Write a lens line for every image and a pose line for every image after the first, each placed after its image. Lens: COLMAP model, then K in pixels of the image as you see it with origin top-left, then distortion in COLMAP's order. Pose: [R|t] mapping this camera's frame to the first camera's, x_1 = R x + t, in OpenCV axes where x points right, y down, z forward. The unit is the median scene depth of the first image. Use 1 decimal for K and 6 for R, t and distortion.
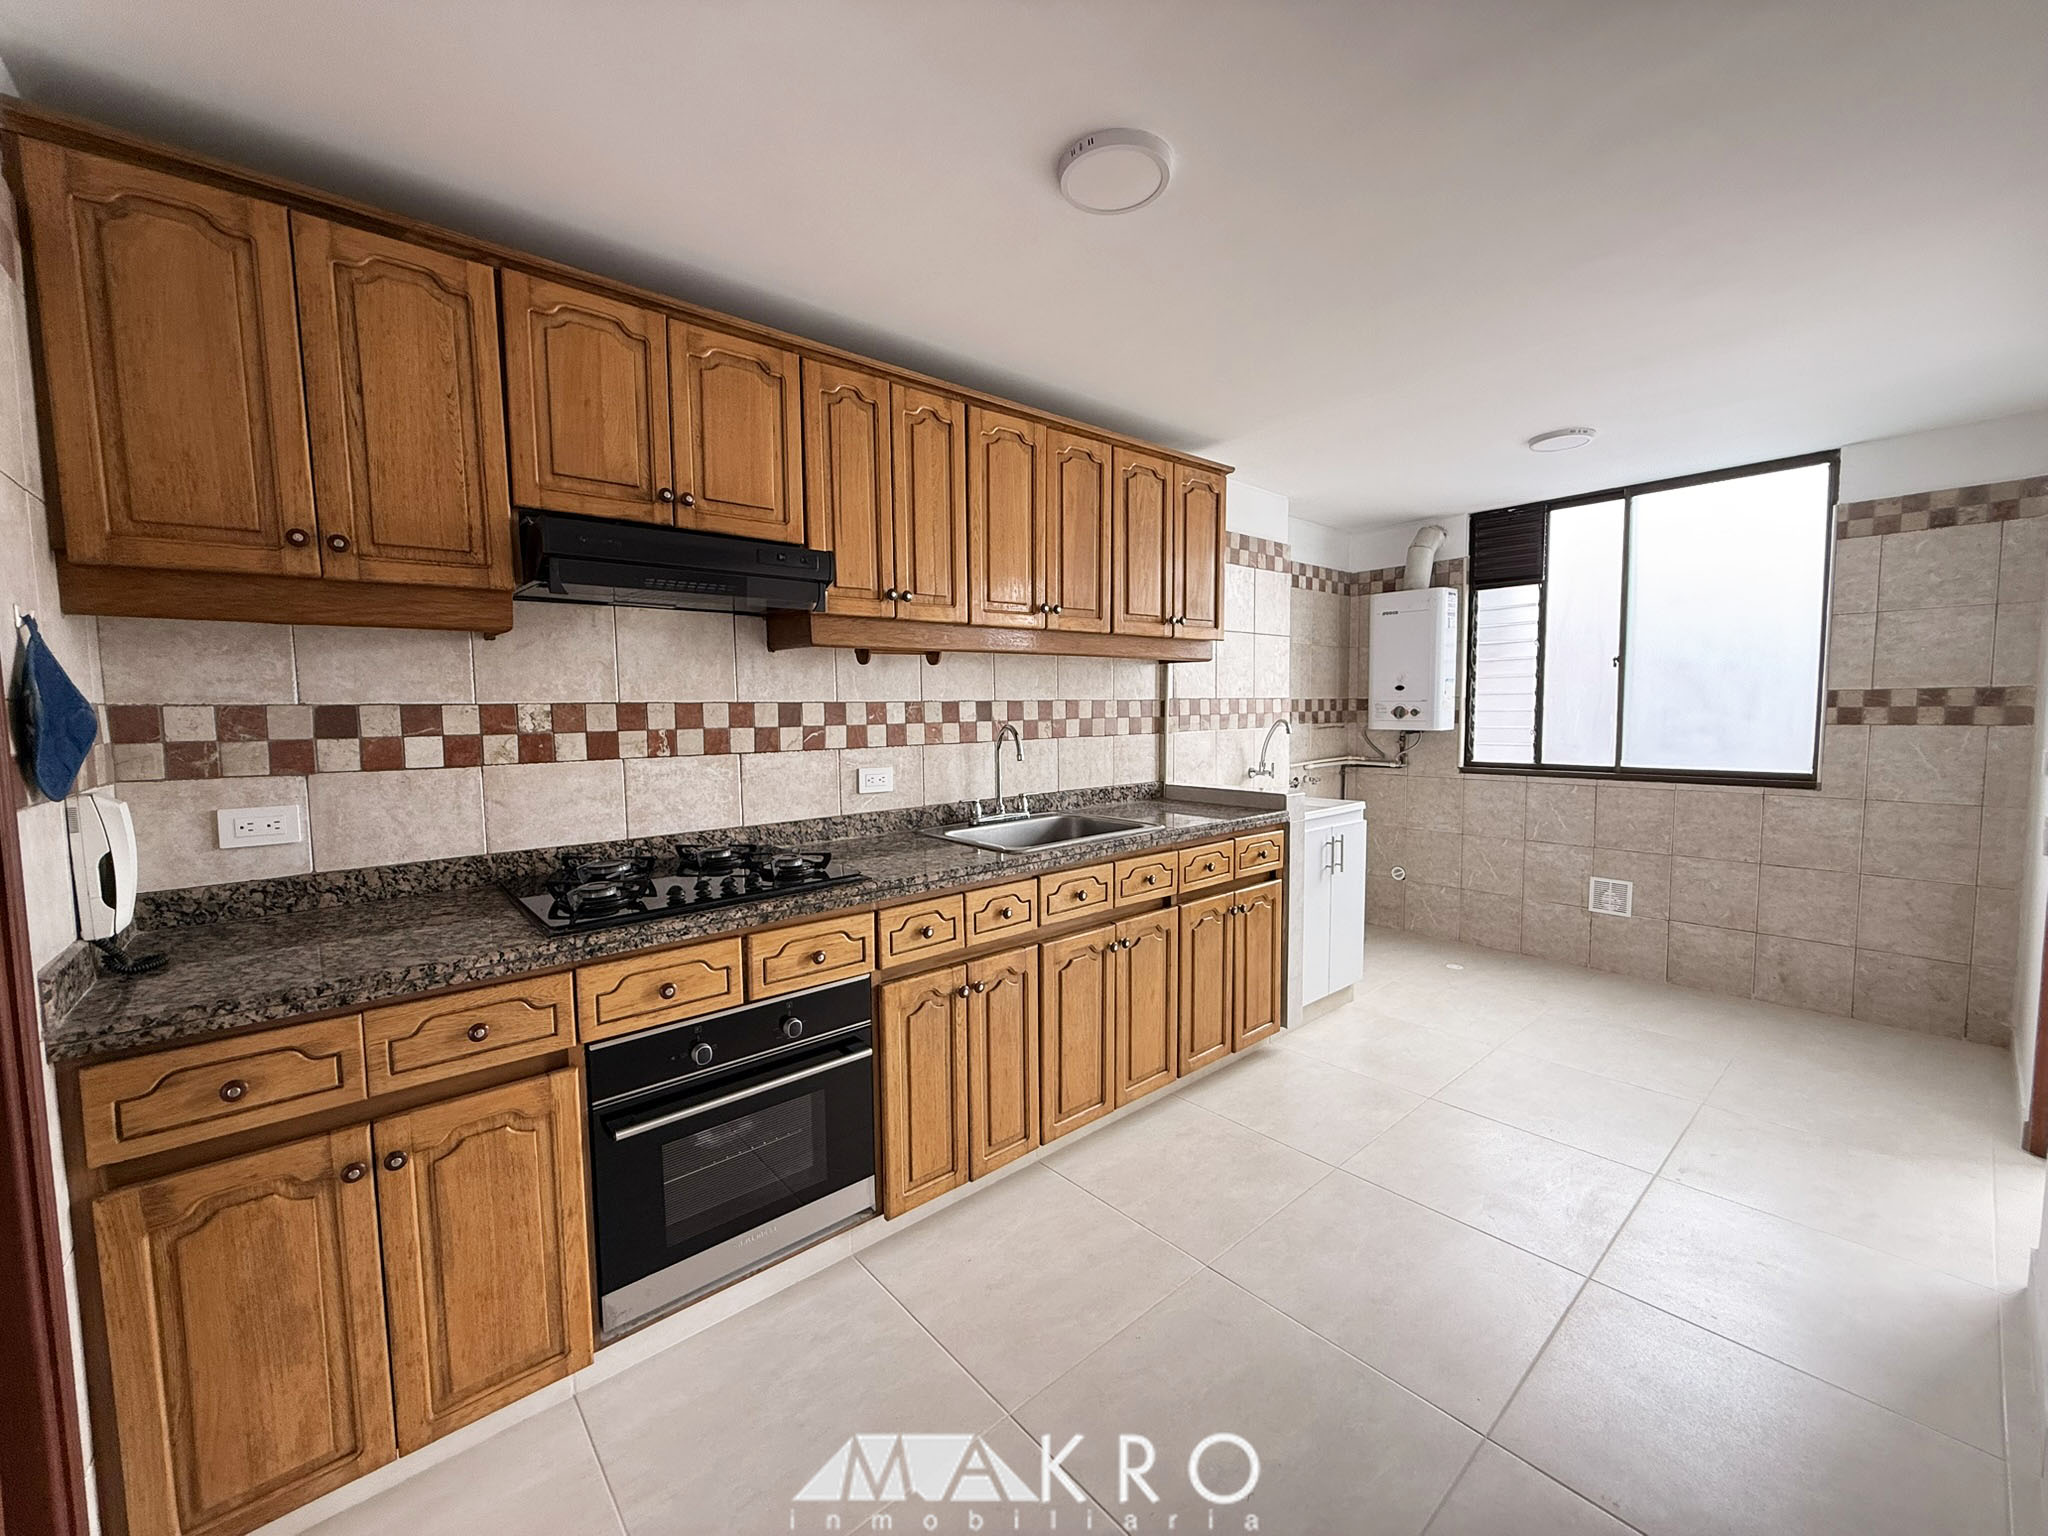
lens RADIAL K [[821.2, 0, 1024.0], [0, 821.2, 768.0], [0, 0, 1]] dist [-0.034556, 0.000097]
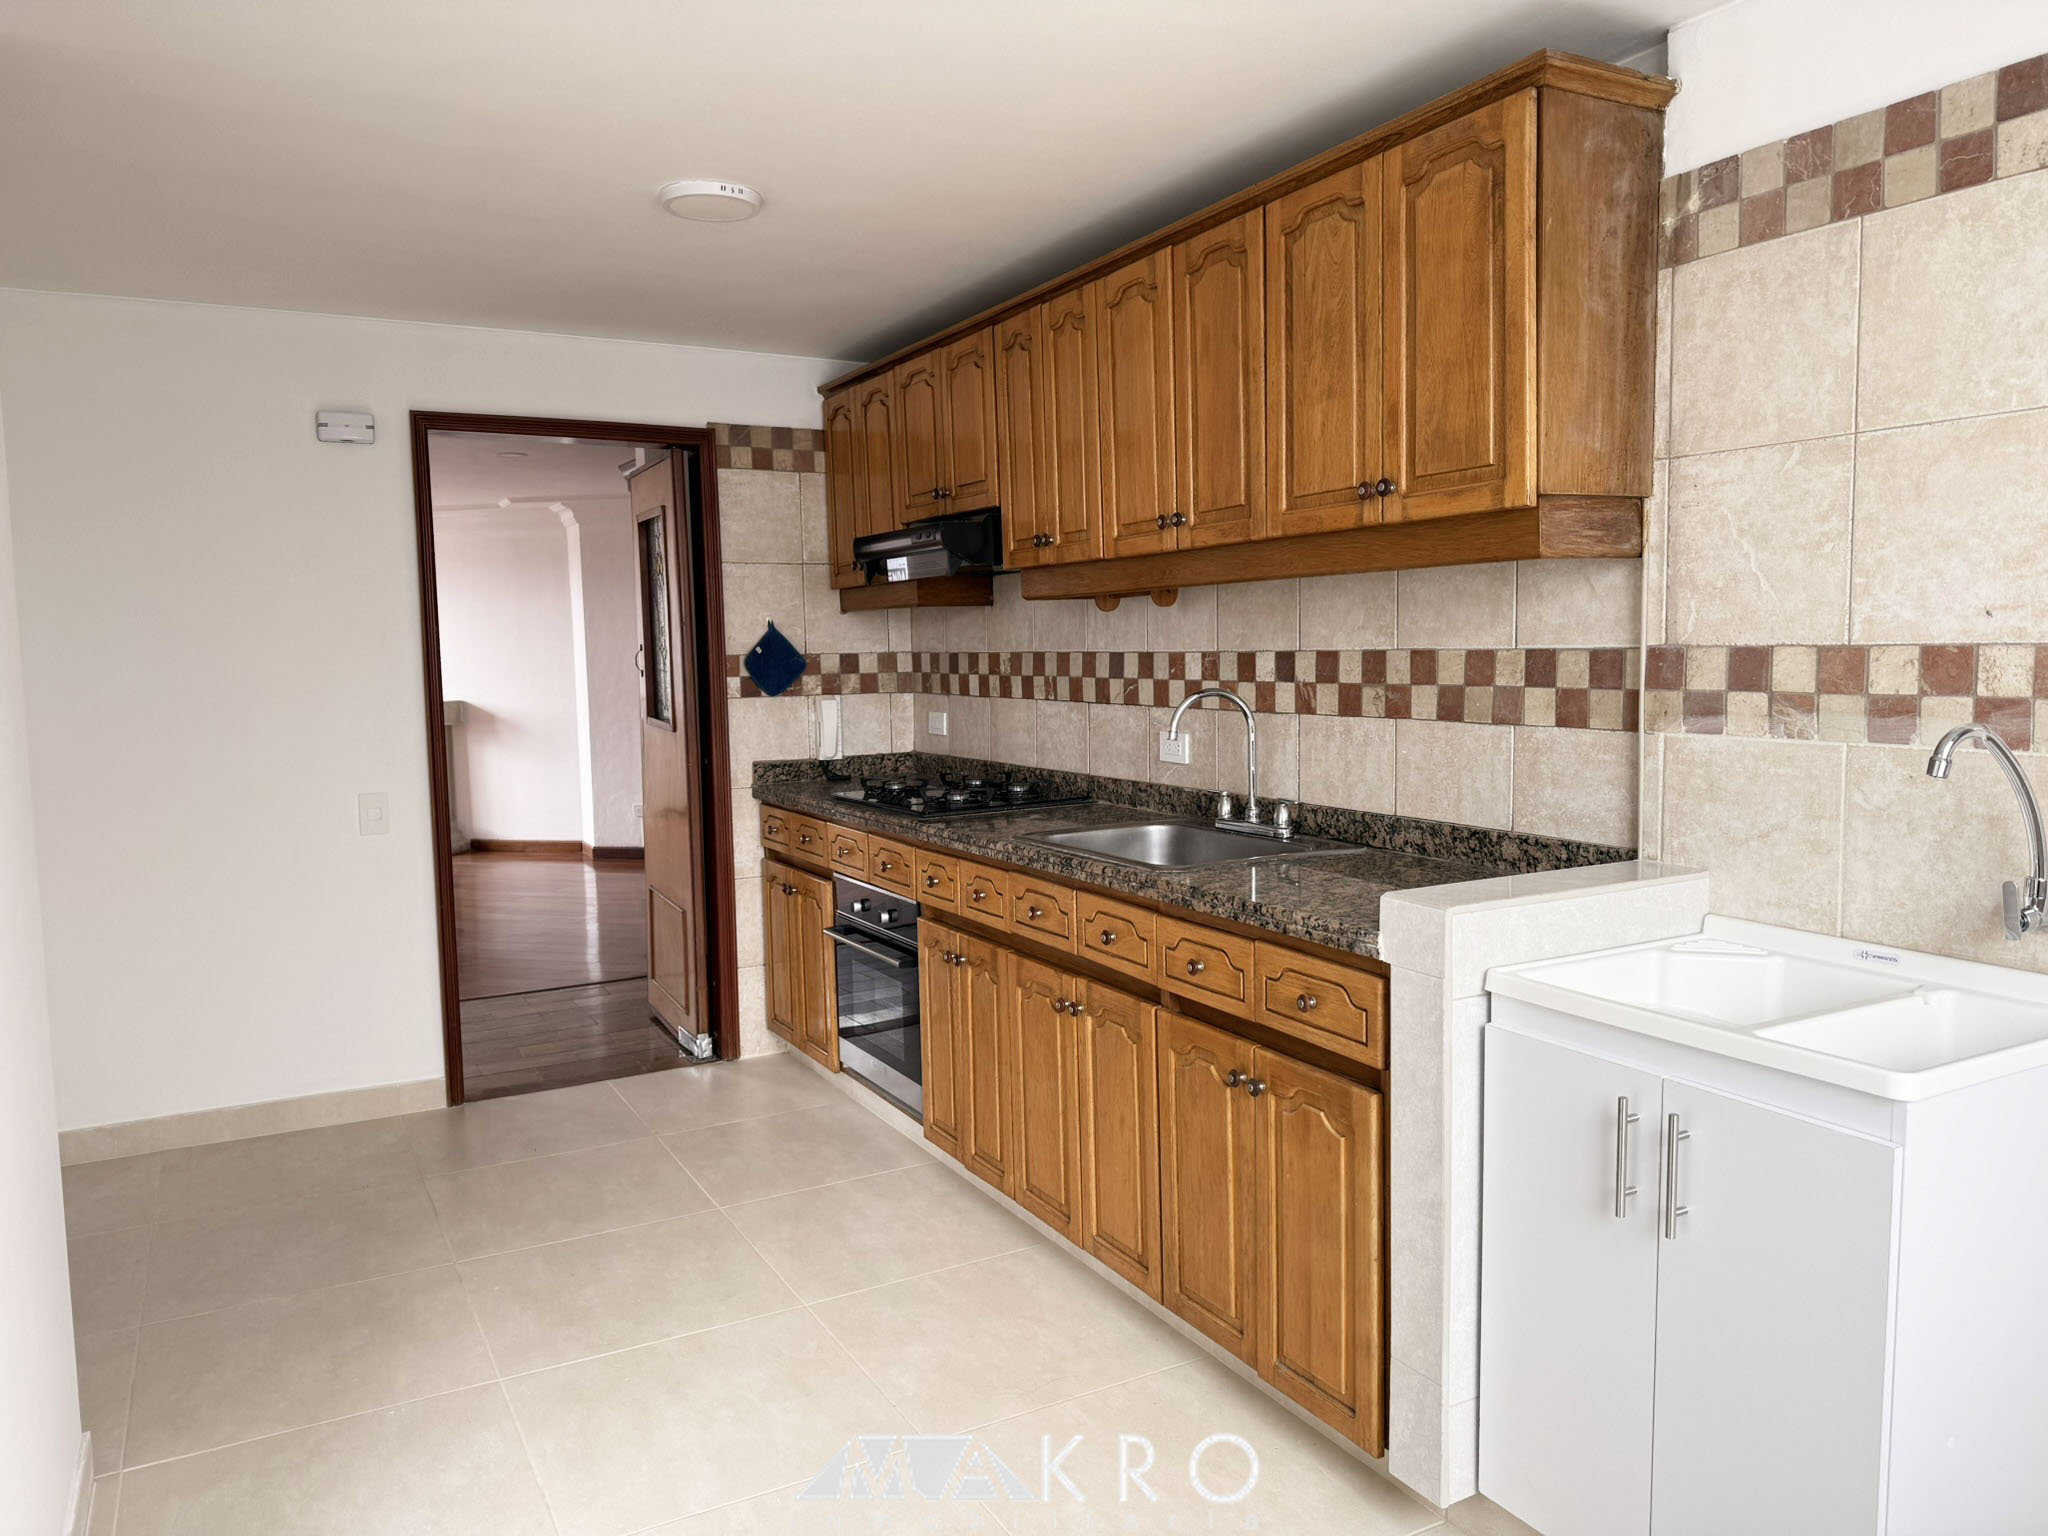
lens RADIAL K [[1439.8, 0, 1025.1], [0, 1439.8, 773.0], [0, 0, 1]] dist [0.040965, -0.050367]
pose [[-0.216770, 0.085344, -0.972485, 1.007169], [-0.077285, 0.991544, 0.104244, -0.079026], [0.973159, 0.097755, -0.208342, 0.929368]]
